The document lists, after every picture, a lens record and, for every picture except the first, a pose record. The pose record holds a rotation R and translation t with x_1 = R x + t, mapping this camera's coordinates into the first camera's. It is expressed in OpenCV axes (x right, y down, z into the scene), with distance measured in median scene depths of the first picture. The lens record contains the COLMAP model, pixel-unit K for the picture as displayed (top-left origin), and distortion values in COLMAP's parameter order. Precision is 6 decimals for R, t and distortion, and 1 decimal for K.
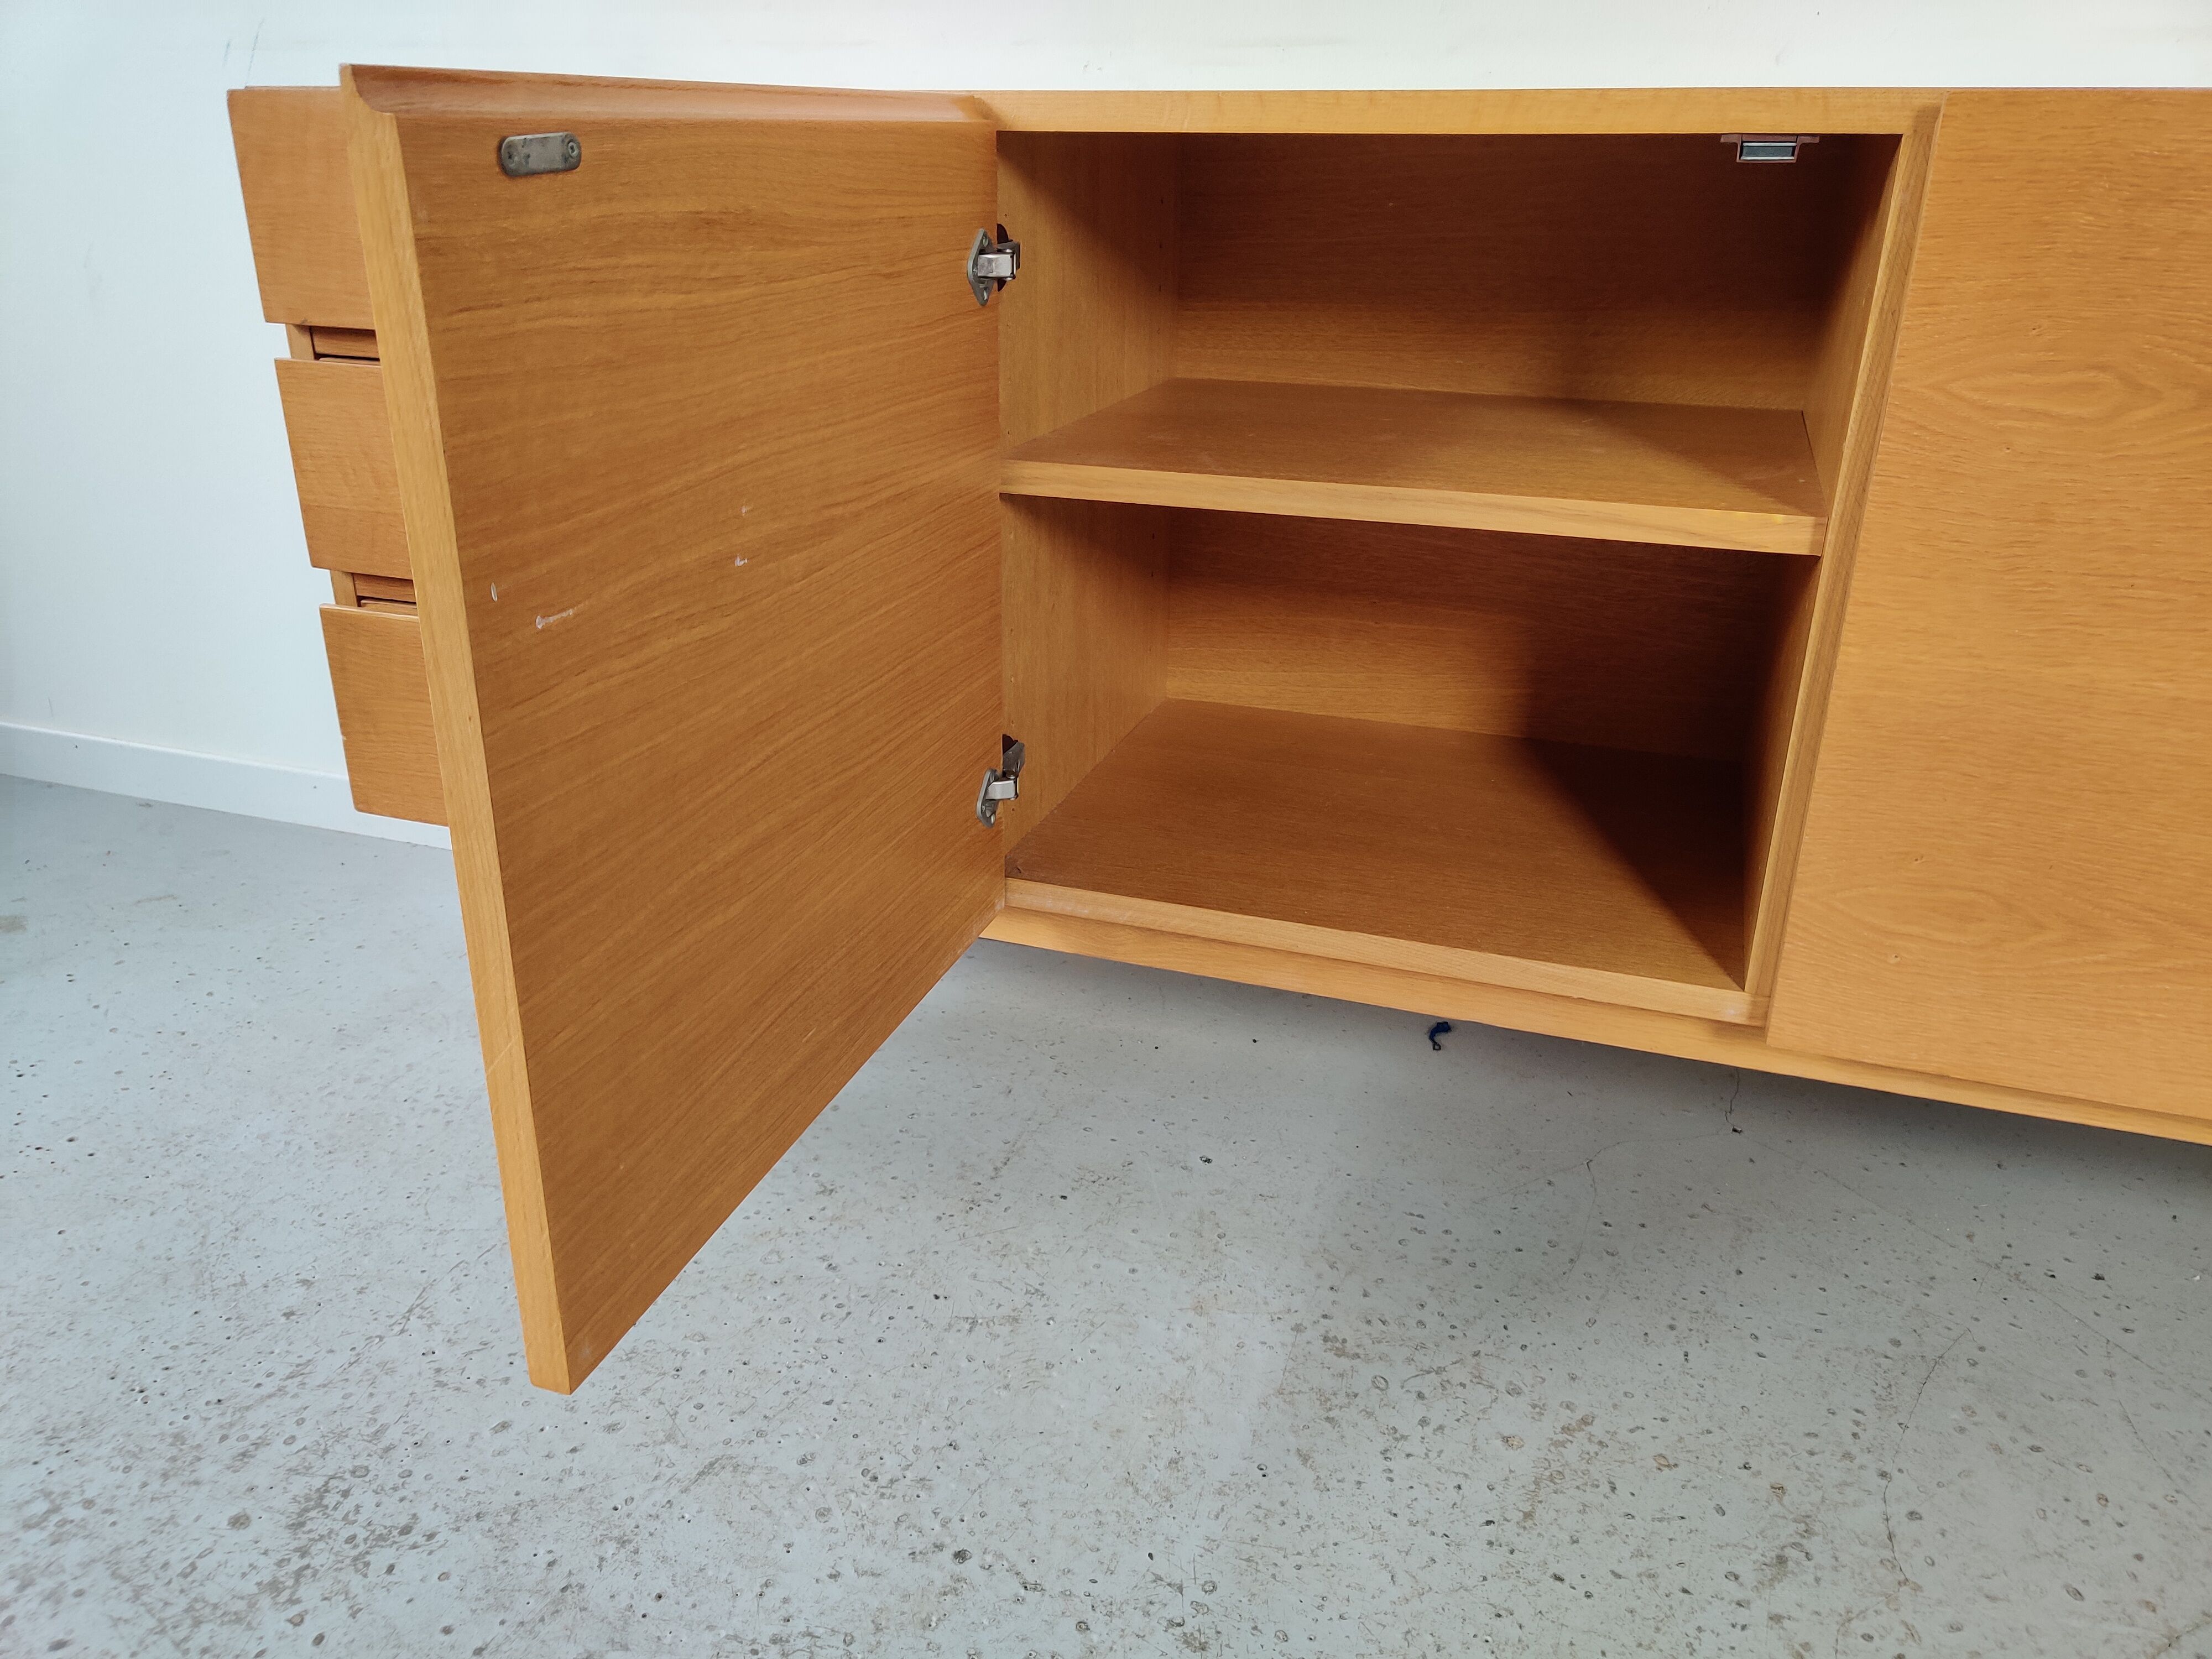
lens RADIAL K [[1685.2, 0, 1106.0], [0, 1685.2, 829.5], [0, 0, 1]] dist [0.083754, -0.097811]
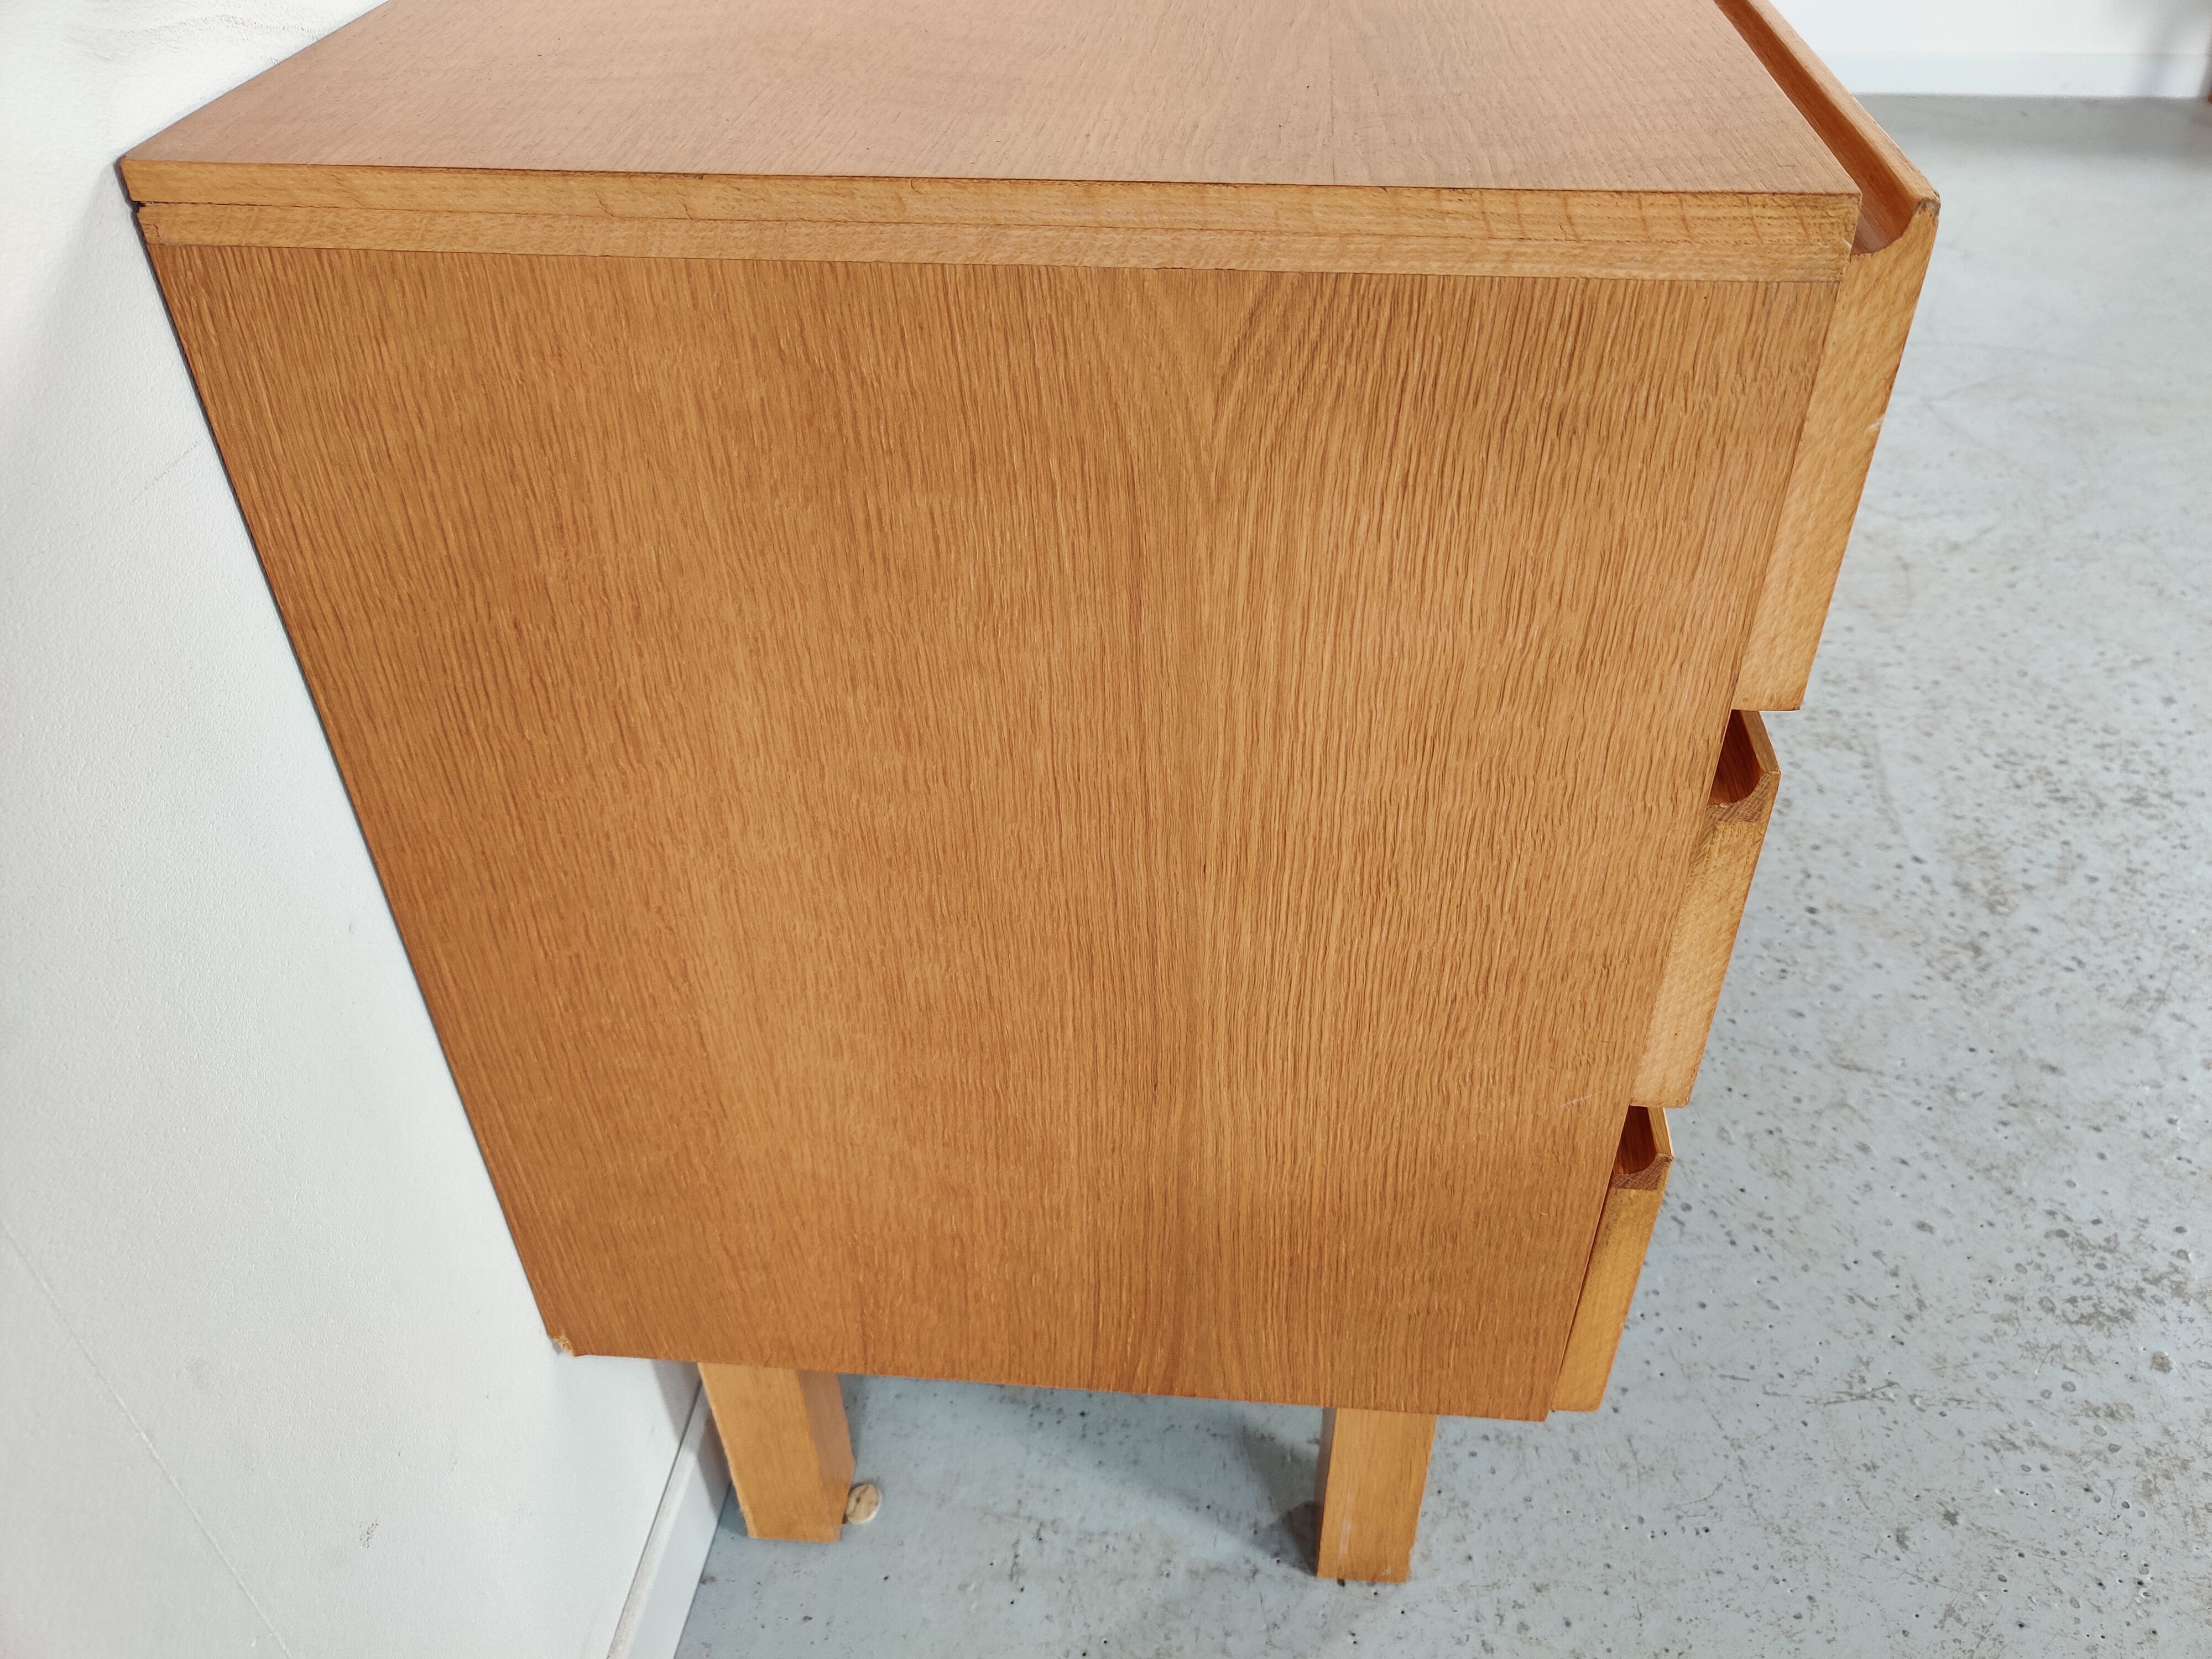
lens RADIAL K [[1655.6, 0, 1149.7], [0, 1655.6, 810.9], [0, 0, 1]] dist [0.058622, -0.065877]
pose [[-0.256589, -0.608583, 0.750859, -0.918613], [0.360725, 0.660435, 0.658562, -0.726705], [-0.896683, 0.439833, 0.050071, 1.365364]]
